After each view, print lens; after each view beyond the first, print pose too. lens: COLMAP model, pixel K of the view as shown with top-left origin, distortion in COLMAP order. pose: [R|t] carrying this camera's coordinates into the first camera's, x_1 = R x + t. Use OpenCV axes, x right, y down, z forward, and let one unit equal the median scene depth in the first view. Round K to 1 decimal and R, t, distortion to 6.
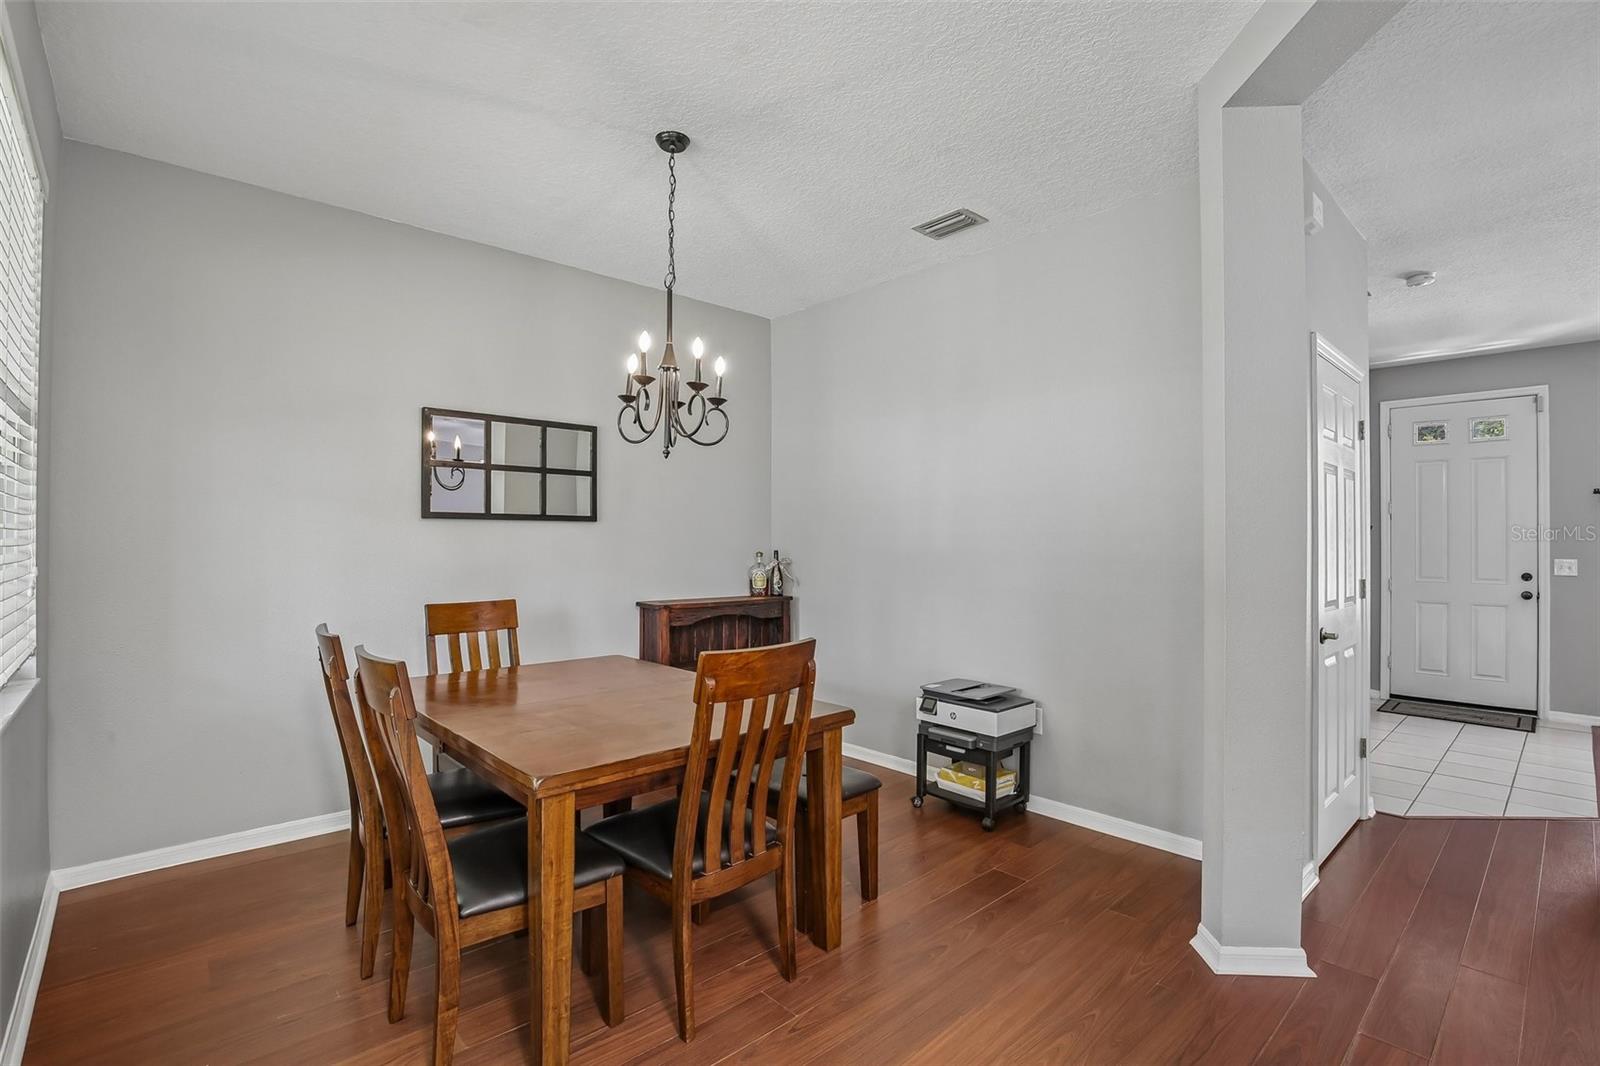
lens RADIAL K [[749.7, 0, 801.6], [0, 749.7, 530.2], [0, 0, 1]] dist [-0.023813, 0.001128]
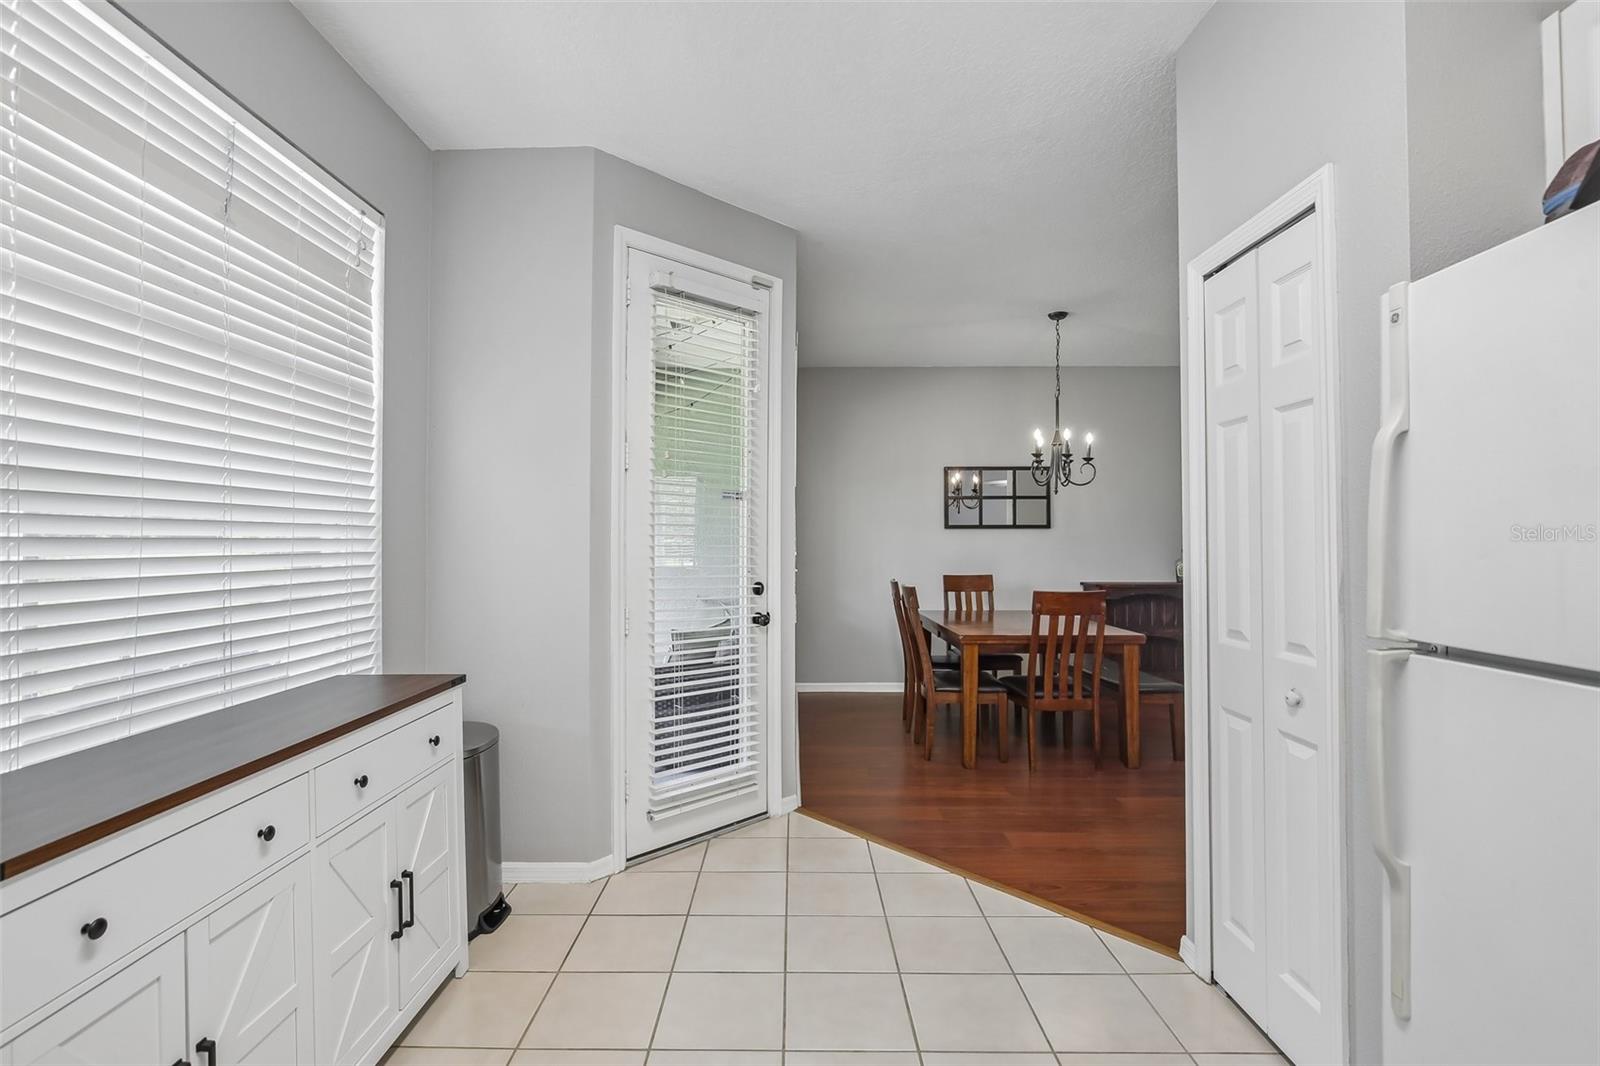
lens RADIAL K [[749.7, 0, 800.7], [0, 749.7, 530.1], [0, 0, 1]] dist [-0.023813, 0.001128]
pose [[0.747532, -0.011571, -0.664125, 0.482231], [0.012989, 0.999912, -0.002801, -0.013381], [0.664099, -0.006532, 0.747616, -0.651674]]
